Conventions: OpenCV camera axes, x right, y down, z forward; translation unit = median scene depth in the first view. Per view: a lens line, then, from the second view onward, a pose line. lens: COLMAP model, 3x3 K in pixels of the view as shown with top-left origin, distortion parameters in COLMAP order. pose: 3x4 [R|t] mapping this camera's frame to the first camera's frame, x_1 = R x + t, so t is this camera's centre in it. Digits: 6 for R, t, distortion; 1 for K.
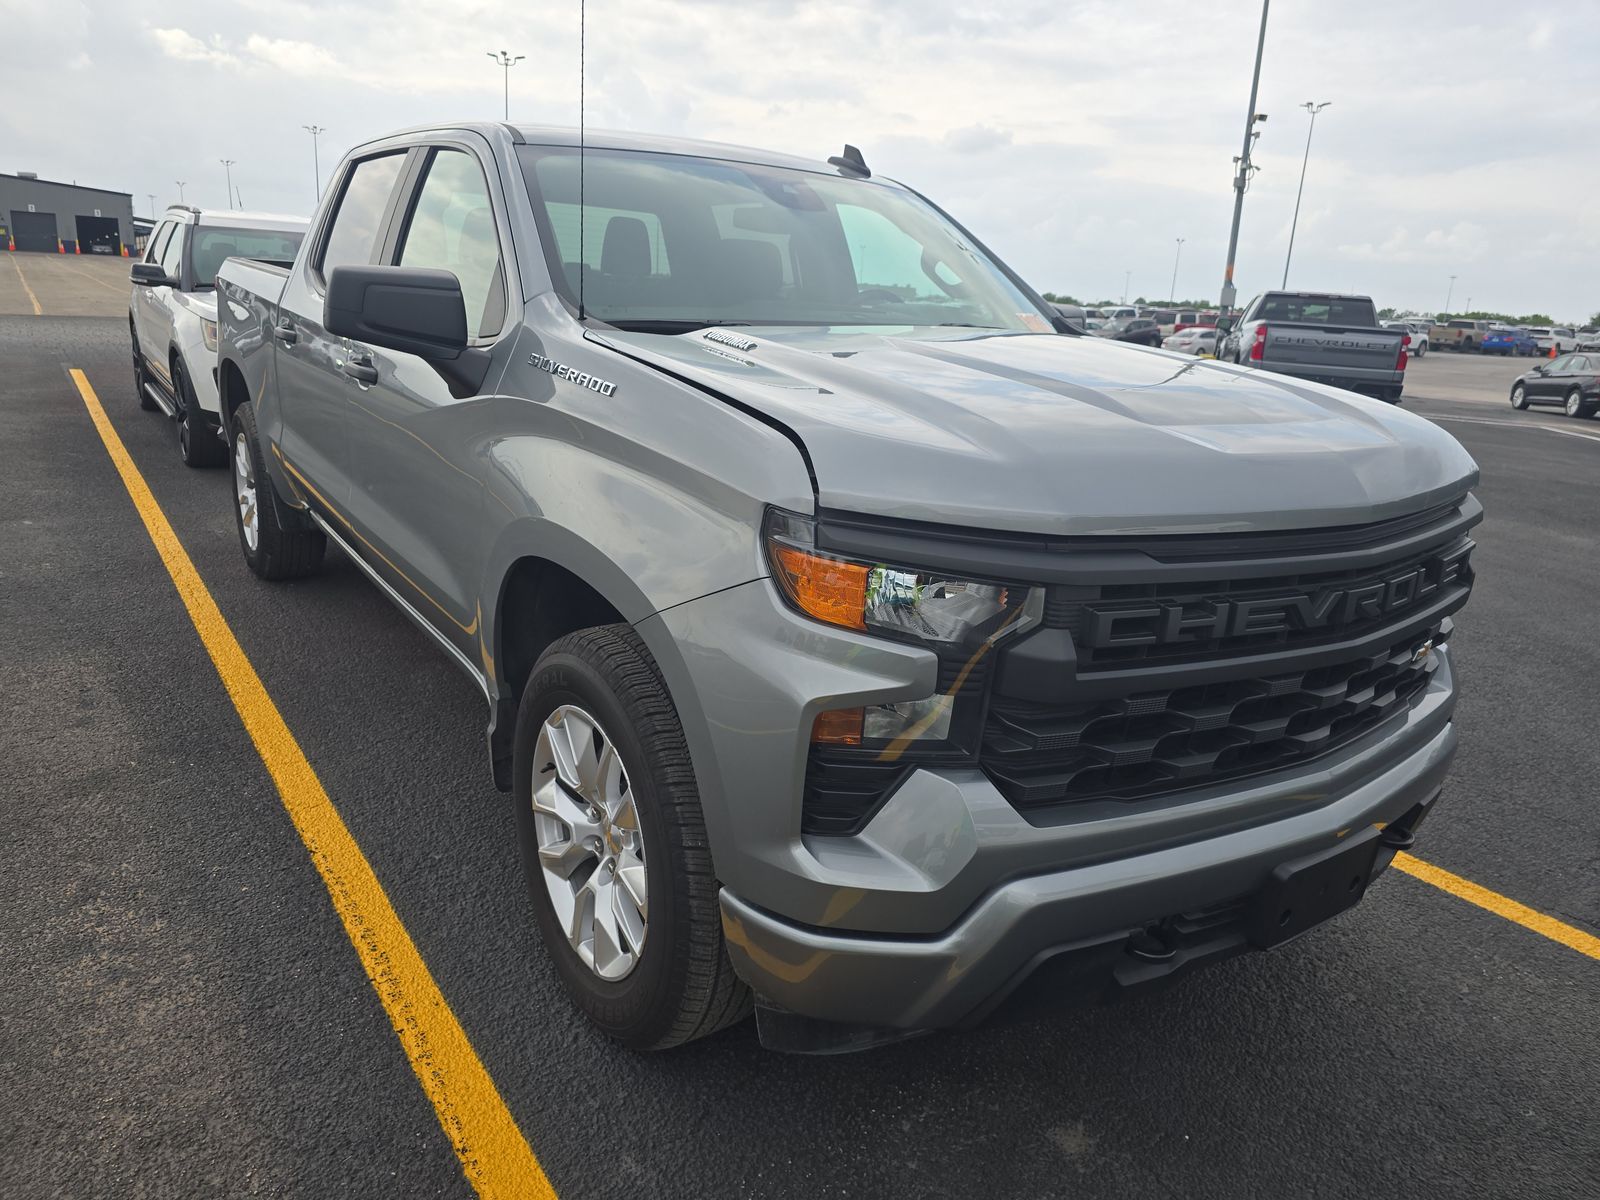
lens RADIAL K [[1108.8, 0, 792.8], [0, 1108.8, 600.2], [0, 0, 1]] dist [0.053785, -0.056740]
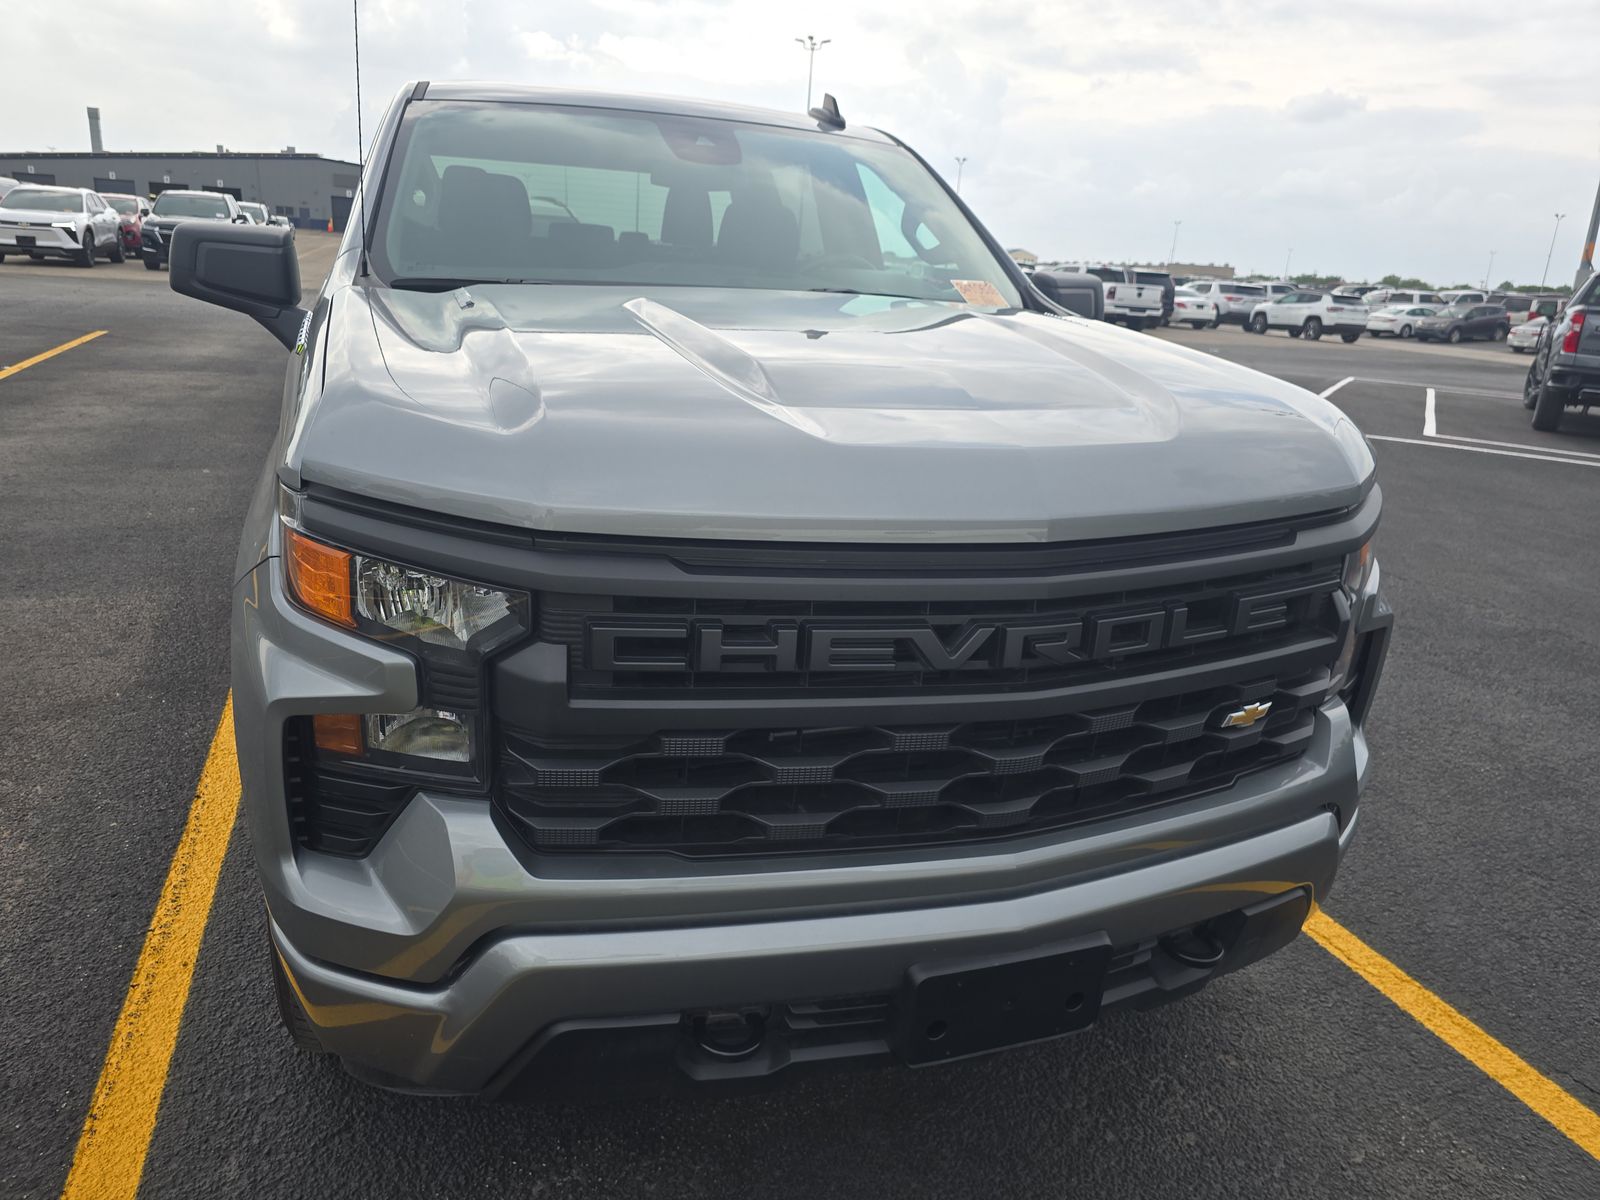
lens RADIAL K [[1108.8, 0, 792.8], [0, 1108.8, 600.2], [0, 0, 1]] dist [0.053785, -0.056740]
pose [[0.963749, 0.078301, -0.255063, 0.414935], [-0.074751, 0.996923, 0.023598, -0.026021], [0.256126, -0.003677, 0.966636, 0.165428]]
